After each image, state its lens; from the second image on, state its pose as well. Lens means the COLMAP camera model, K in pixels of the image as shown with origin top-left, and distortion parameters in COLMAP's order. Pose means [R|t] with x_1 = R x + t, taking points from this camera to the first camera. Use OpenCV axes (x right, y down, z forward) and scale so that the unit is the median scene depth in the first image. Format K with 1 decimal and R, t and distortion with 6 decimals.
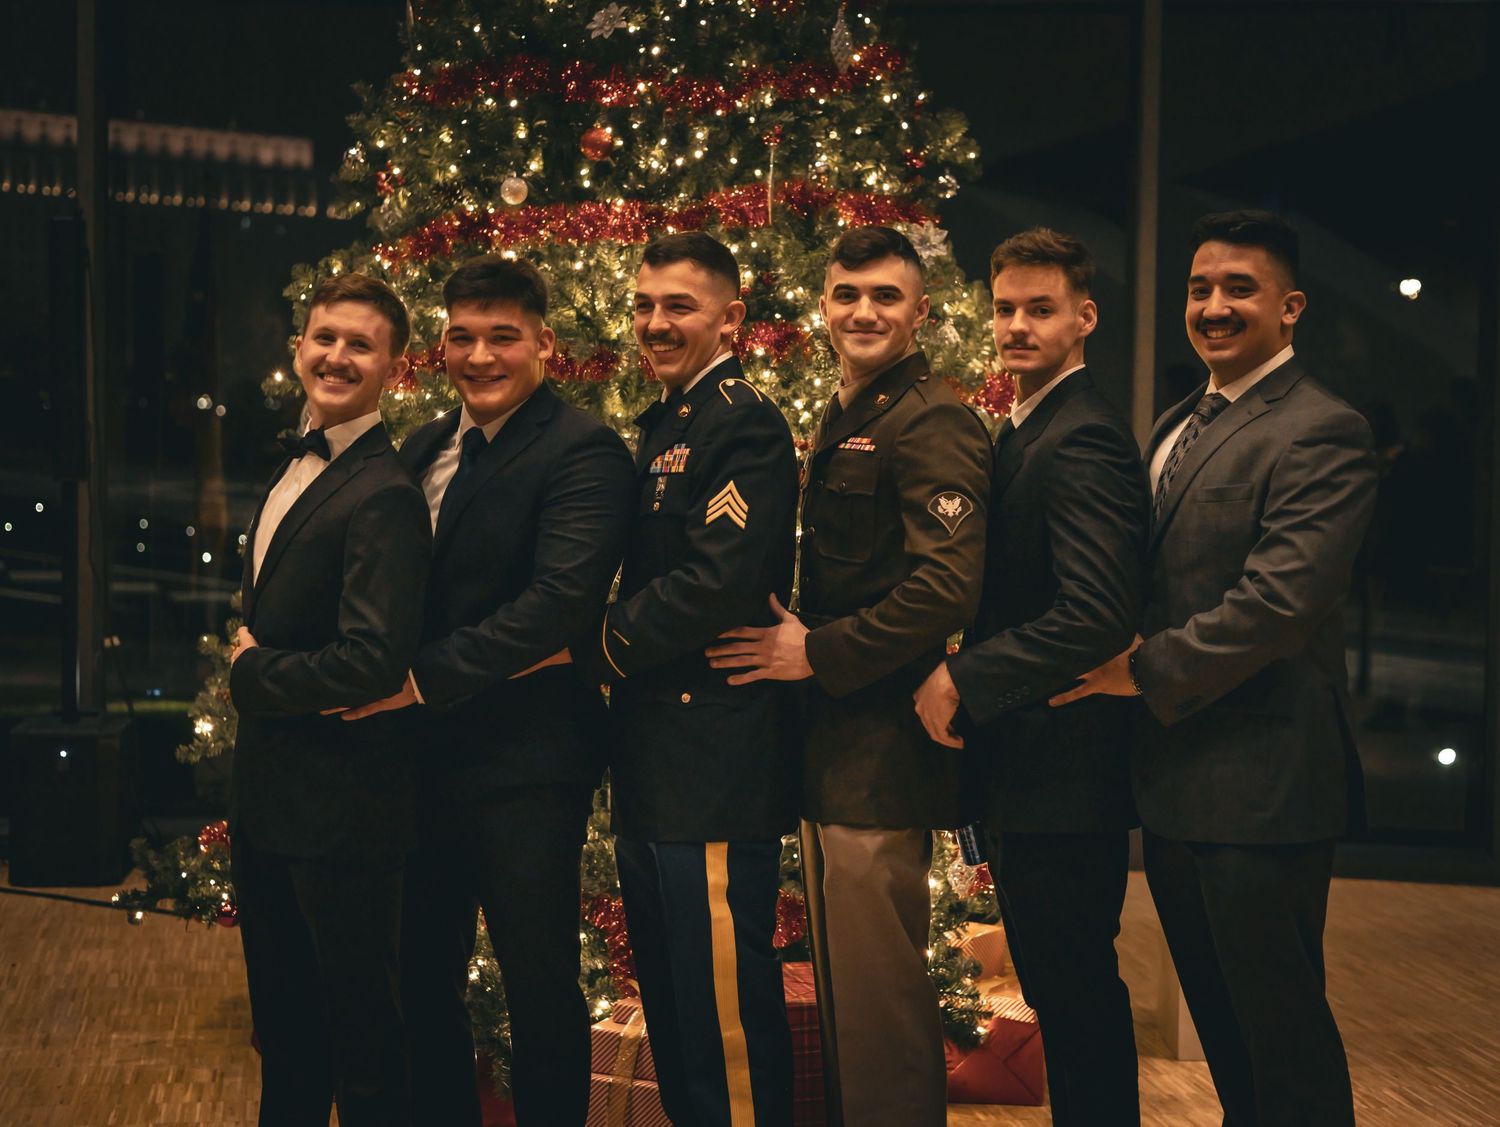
lens RADIAL K [[2404.0, 0, 704.9], [0, 2404.0, 562.0], [0, 0, 1]] dist [0.006205, 0.084496]
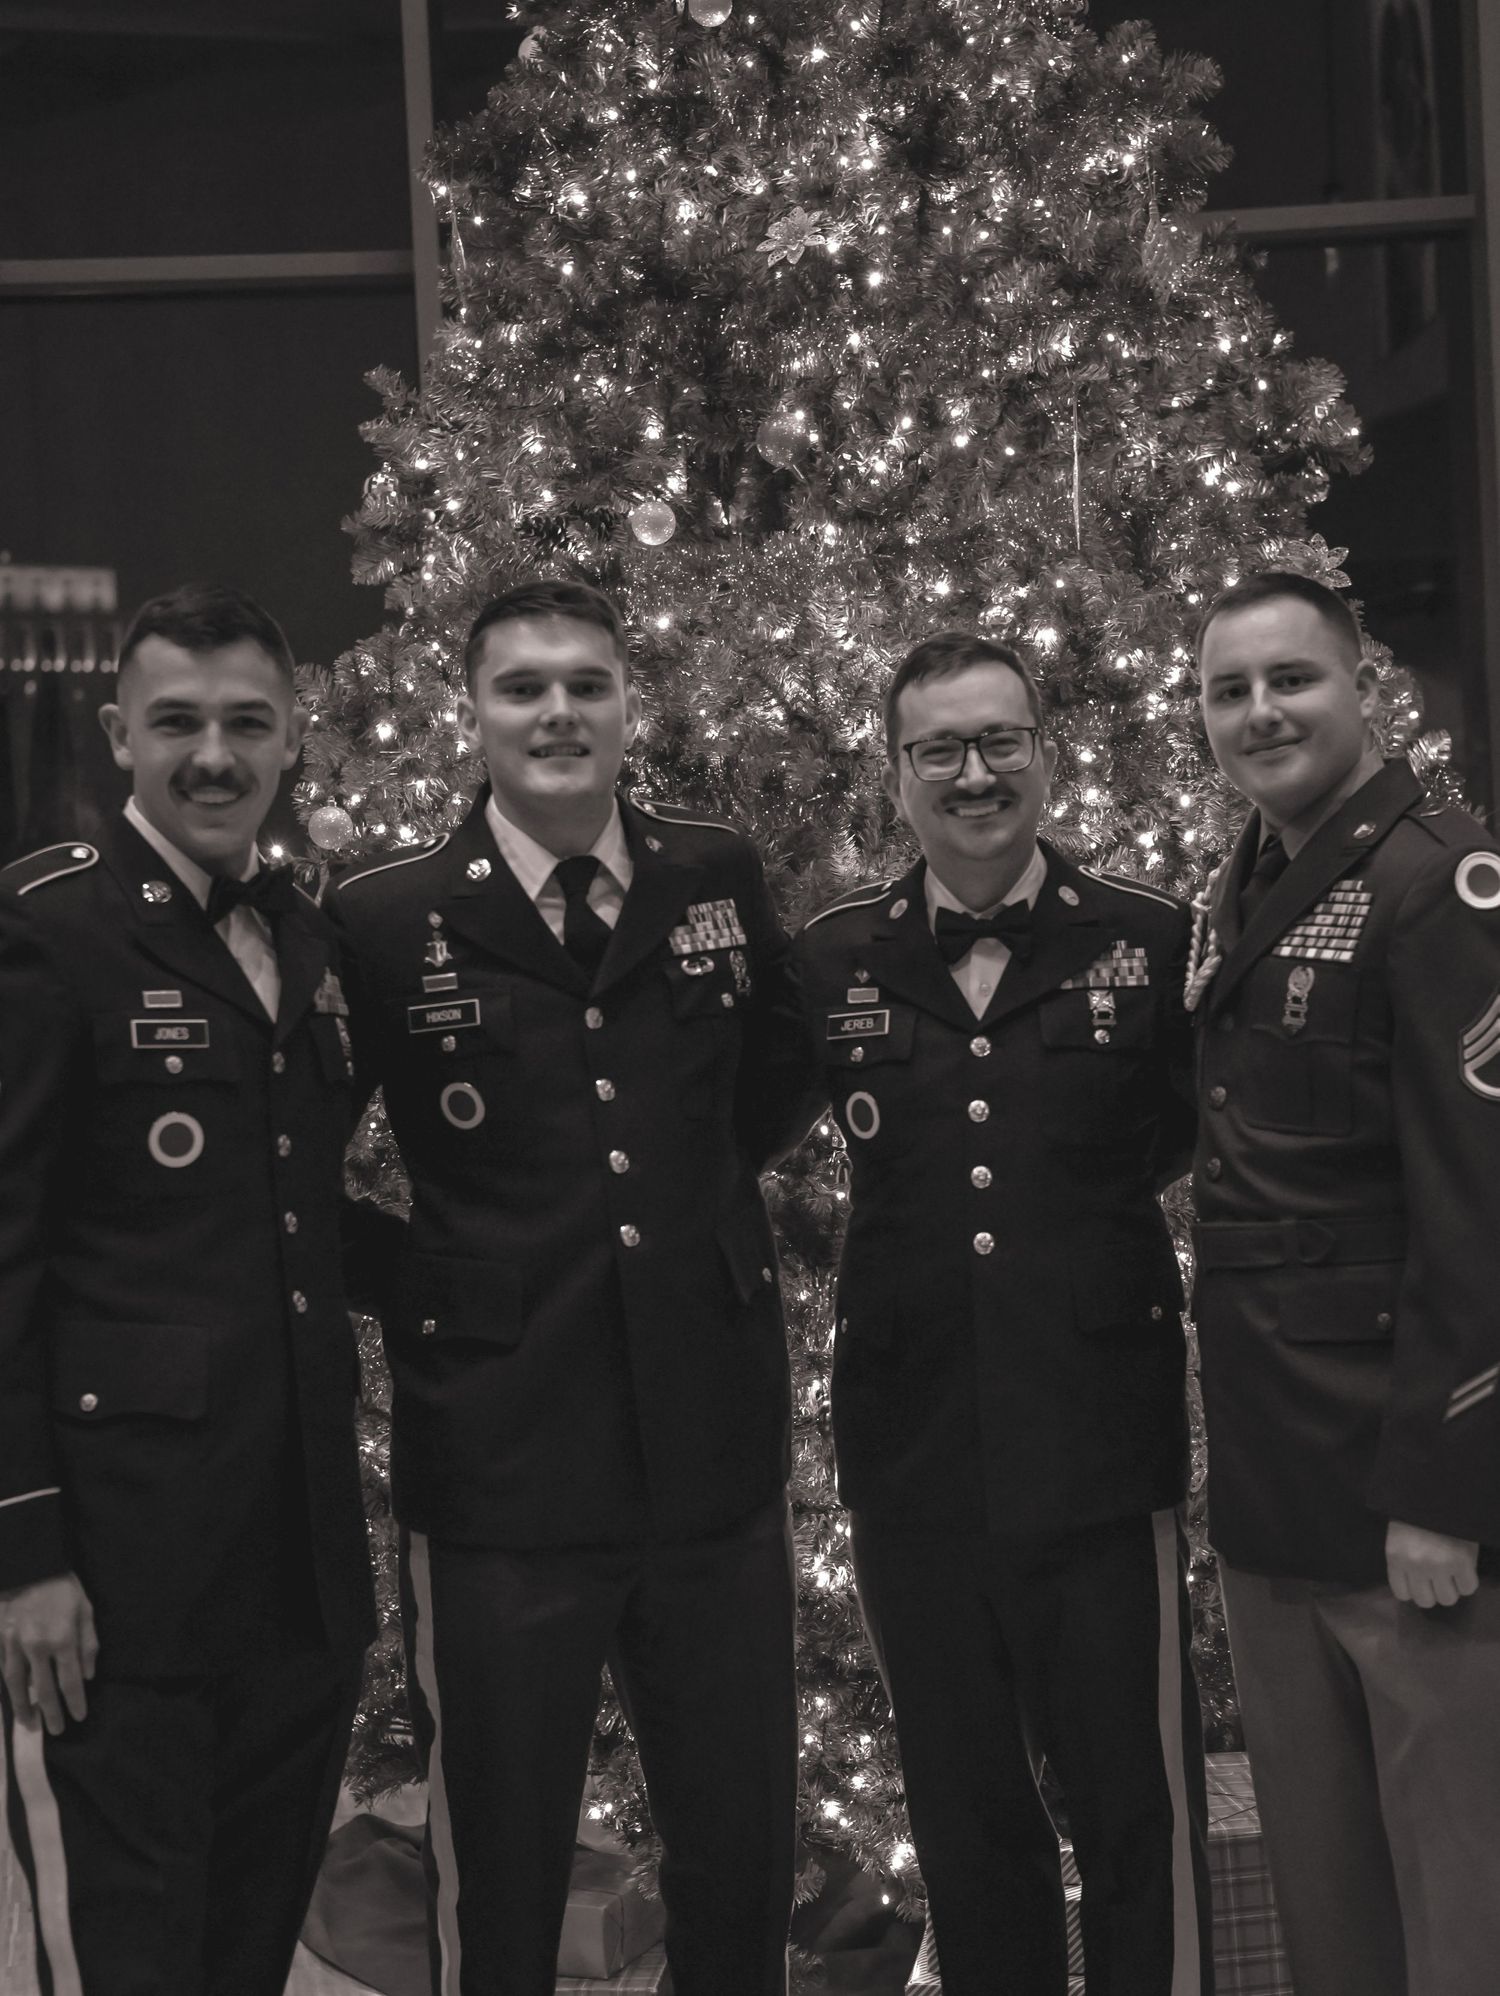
lens RADIAL K [[3198.9, 0, 744.8], [0, 3198.9, 1047.0], [0, 0, 1]] dist [0.006205, 0.084496]
pose [[0.997667, -0.063897, 0.024035, -0.083088], [0.064264, 0.997823, -0.014831, -0.007228], [-0.023035, 0.016341, 0.999601, 0.182764]]
